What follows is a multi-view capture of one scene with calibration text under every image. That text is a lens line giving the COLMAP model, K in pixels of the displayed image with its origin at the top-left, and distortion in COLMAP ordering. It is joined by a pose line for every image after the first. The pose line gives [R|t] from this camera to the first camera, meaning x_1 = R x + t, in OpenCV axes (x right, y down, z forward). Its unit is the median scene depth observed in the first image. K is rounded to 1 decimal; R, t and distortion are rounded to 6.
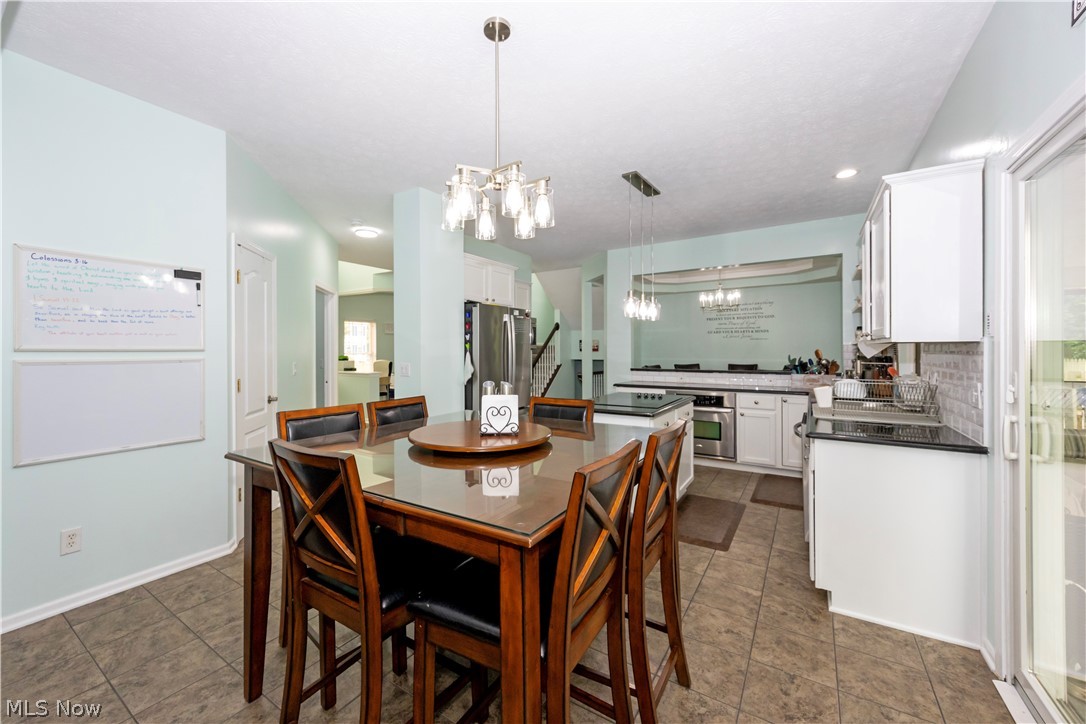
lens RADIAL K [[427.6, 0, 525.8], [0, 427.6, 344.5], [0, 0, 1]] dist [0.001666, 0.000113]
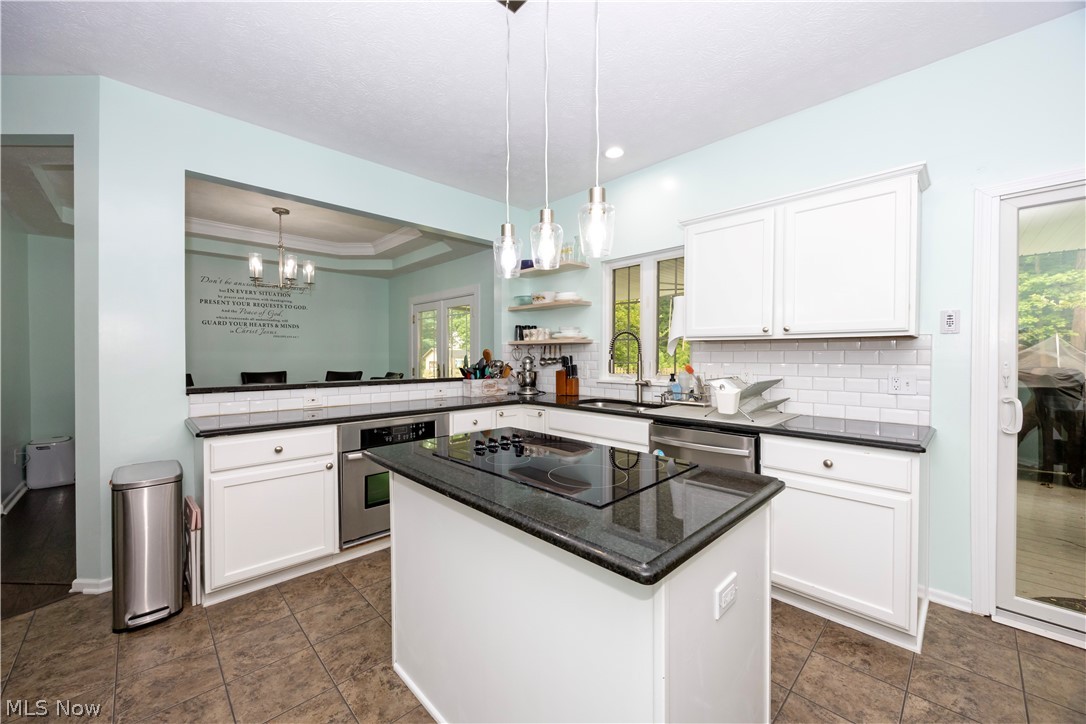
lens RADIAL K [[421.3, 0, 539.9], [0, 421.3, 358.7], [0, 0, 1]] dist [-0.002503, -0.000113]
pose [[0.210461, -0.003325, 0.977597, -0.114168], [-0.014755, 0.999870, 0.006577, 0.022959], [-0.977491, -0.015809, 0.210384, 0.719205]]
